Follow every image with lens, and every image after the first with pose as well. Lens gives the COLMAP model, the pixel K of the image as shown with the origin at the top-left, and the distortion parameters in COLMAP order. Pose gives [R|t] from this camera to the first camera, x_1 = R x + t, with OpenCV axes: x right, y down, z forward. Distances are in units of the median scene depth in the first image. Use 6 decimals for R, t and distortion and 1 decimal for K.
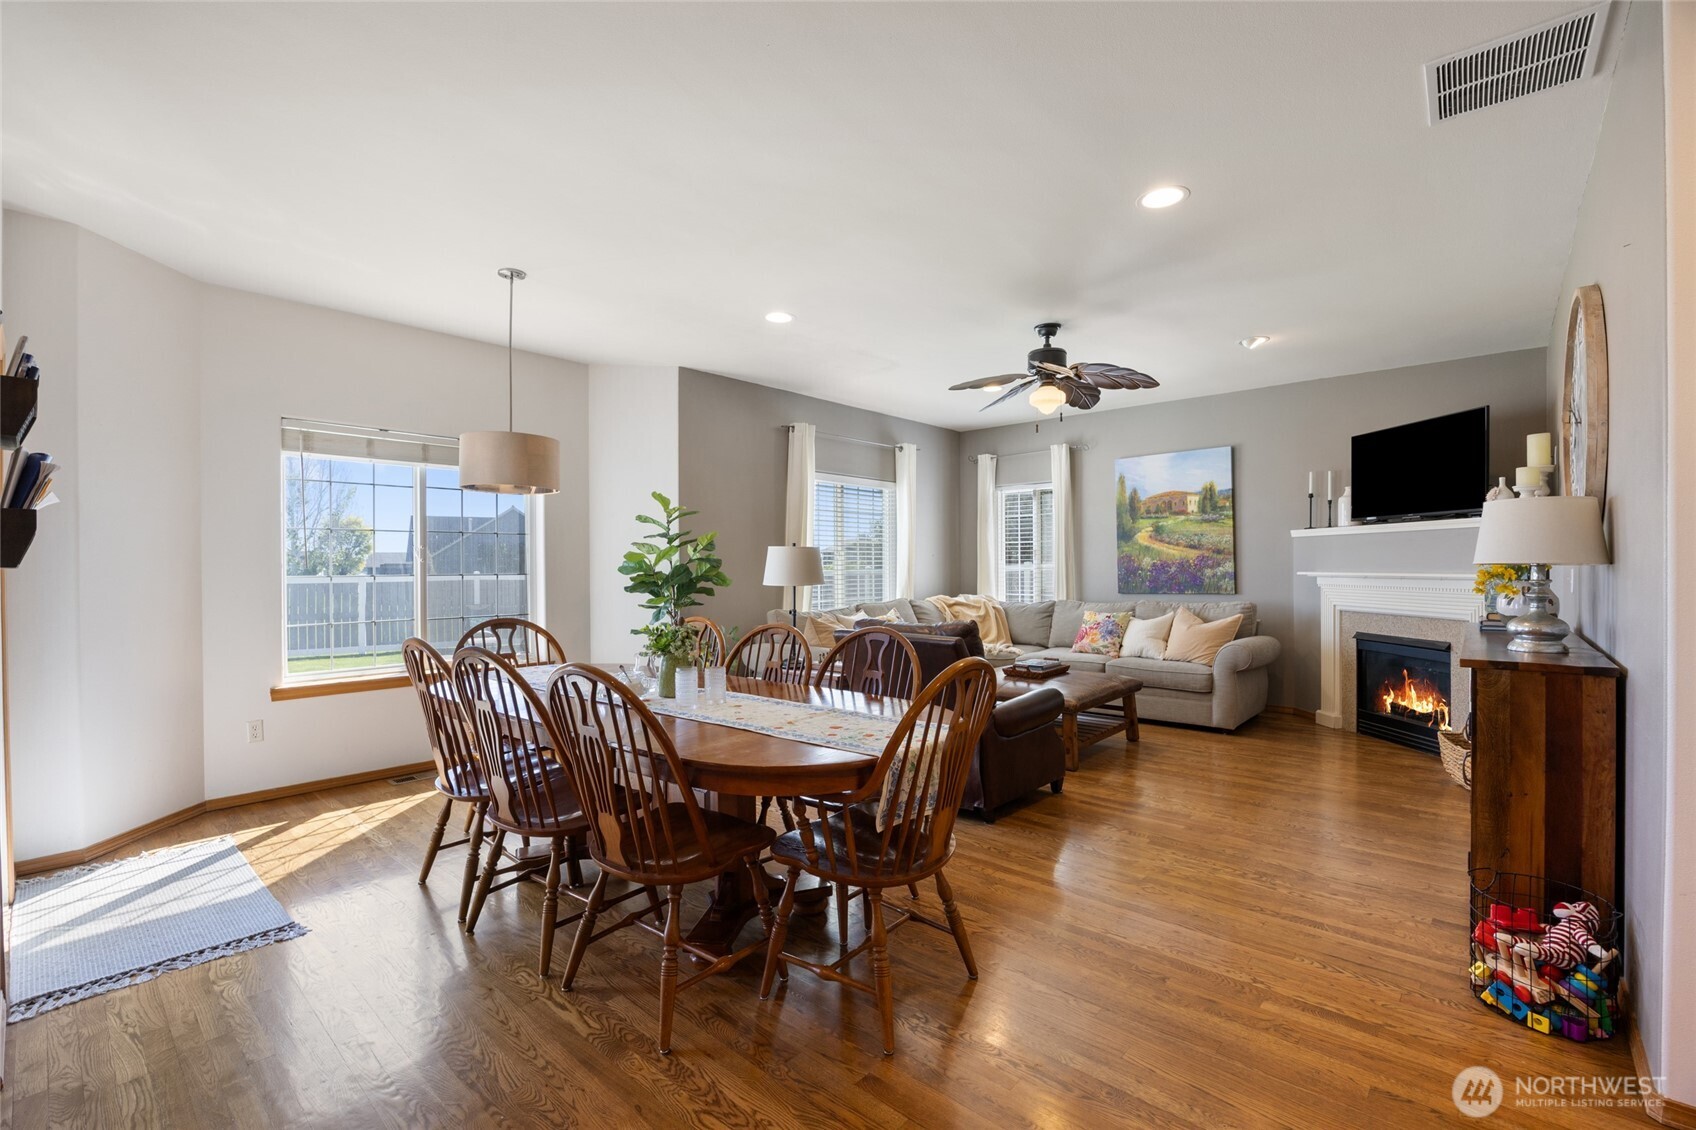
lens RADIAL K [[731.1, 0, 866.6], [0, 731.1, 565.7], [0, 0, 1]] dist [-0.014635, 0.000494]
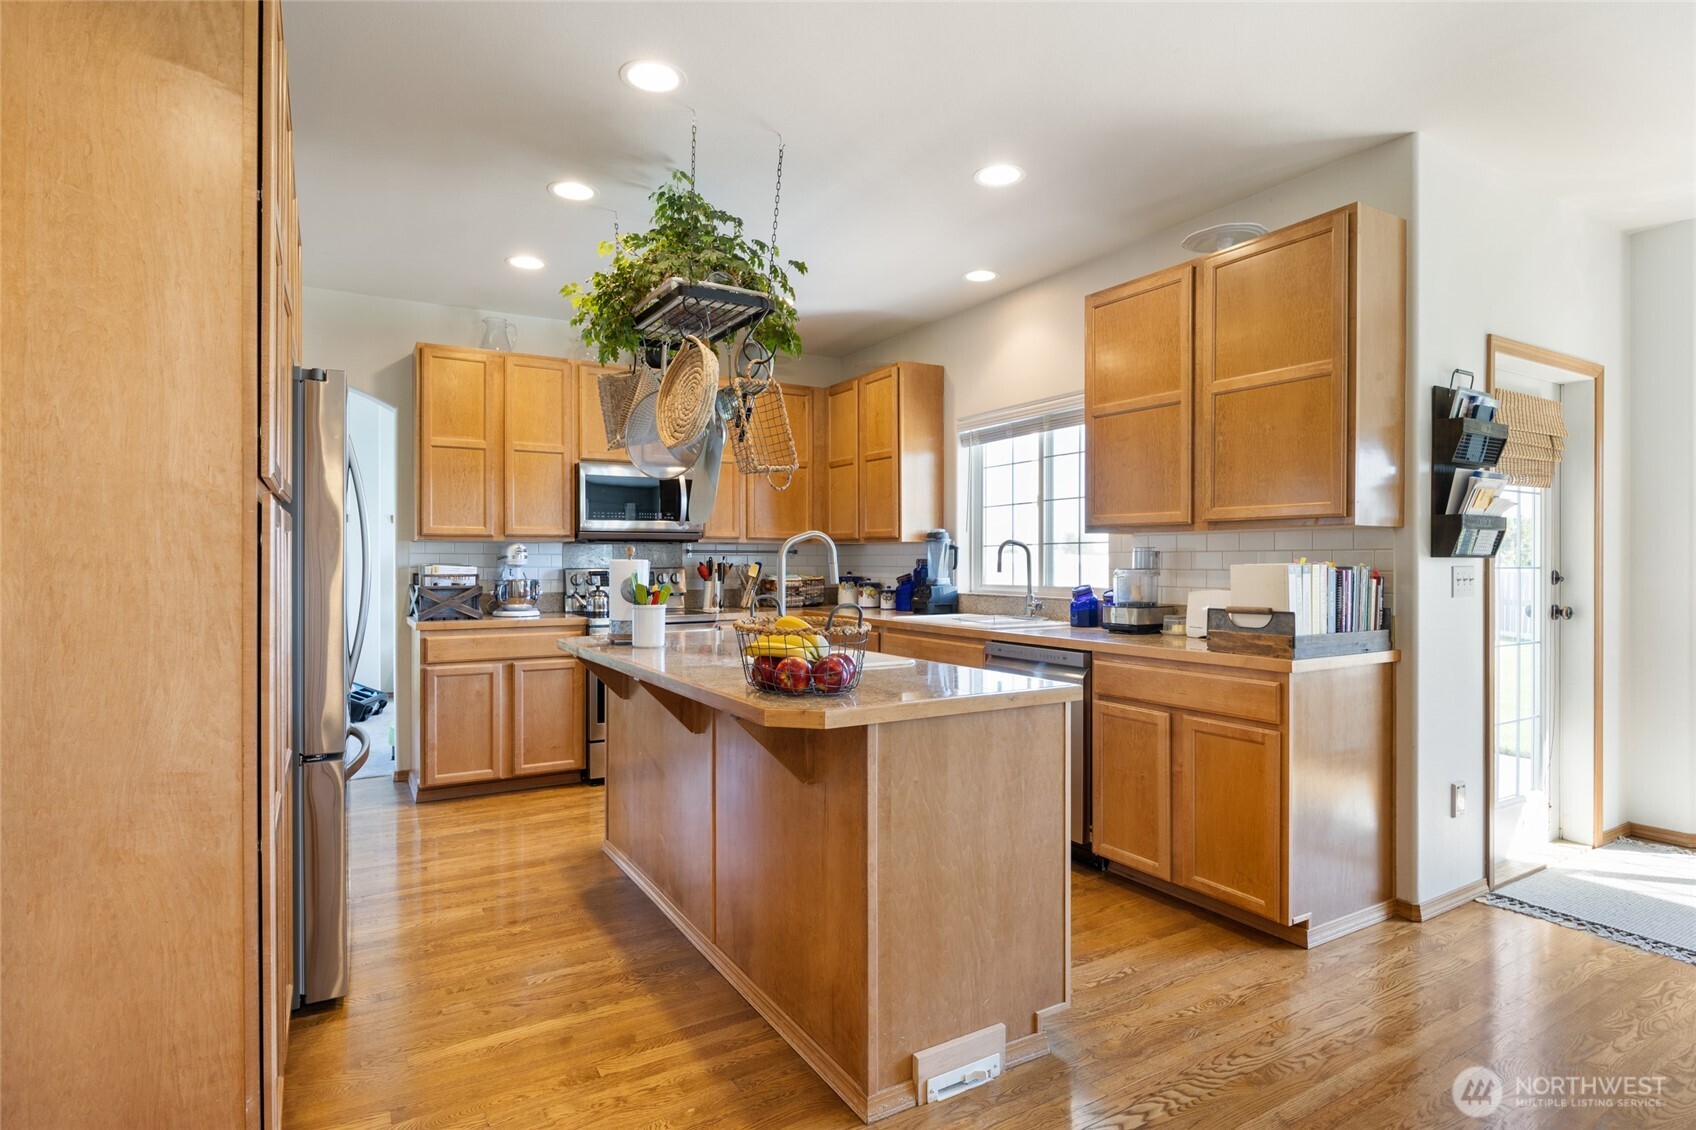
lens RADIAL K [[889.8, 0, 855.0], [0, 889.8, 562.7], [0, 0, 1]] dist [-0.001943, -0.001173]
pose [[-0.313156, 0.009532, -0.949654, 0.256709], [0.002885, 0.999955, 0.009085, -0.002665], [0.949697, 0.000106, -0.313169, 0.146357]]
